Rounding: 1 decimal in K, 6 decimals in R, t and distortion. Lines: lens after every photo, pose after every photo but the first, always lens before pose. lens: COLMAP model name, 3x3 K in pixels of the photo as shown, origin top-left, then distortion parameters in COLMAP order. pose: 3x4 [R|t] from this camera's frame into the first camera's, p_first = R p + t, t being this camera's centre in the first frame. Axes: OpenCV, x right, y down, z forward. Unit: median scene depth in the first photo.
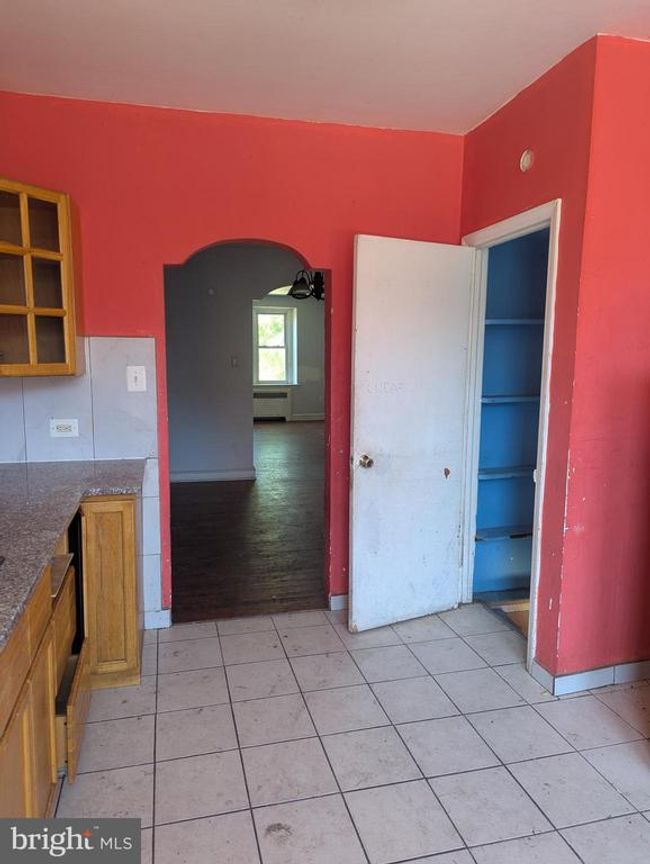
lens RADIAL K [[602.3, 0, 321.6], [0, 602.3, 429.4], [0, 0, 1]] dist [0.008824, 0.002453]
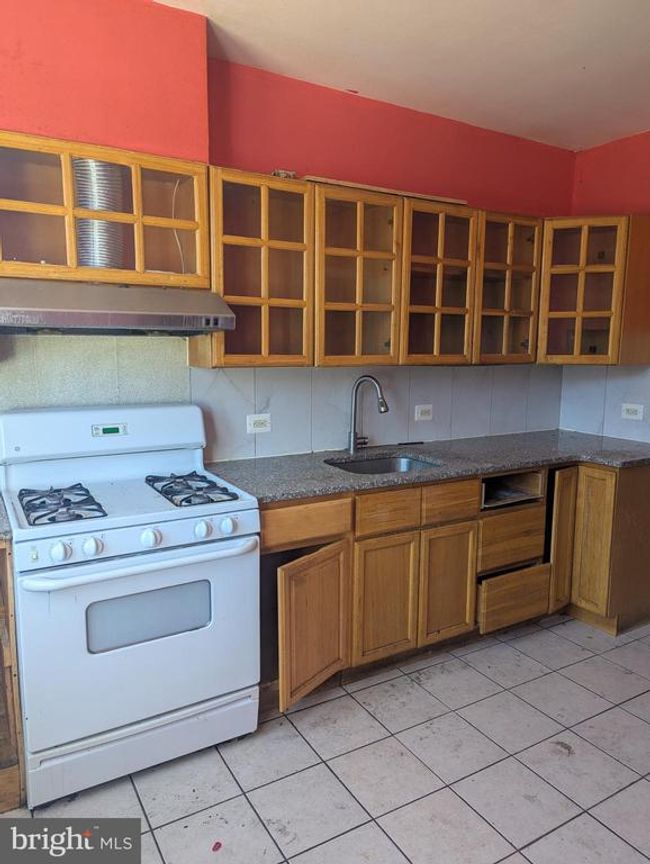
lens RADIAL K [[602.3, 0, 320.8], [0, 602.3, 432.0], [0, 0, 1]] dist [0.008824, 0.002453]
pose [[0.282521, 0.138792, -0.949167, 0.619434], [-0.128391, 0.986046, 0.105969, -0.011264], [0.950630, 0.091926, 0.296398, 0.099135]]
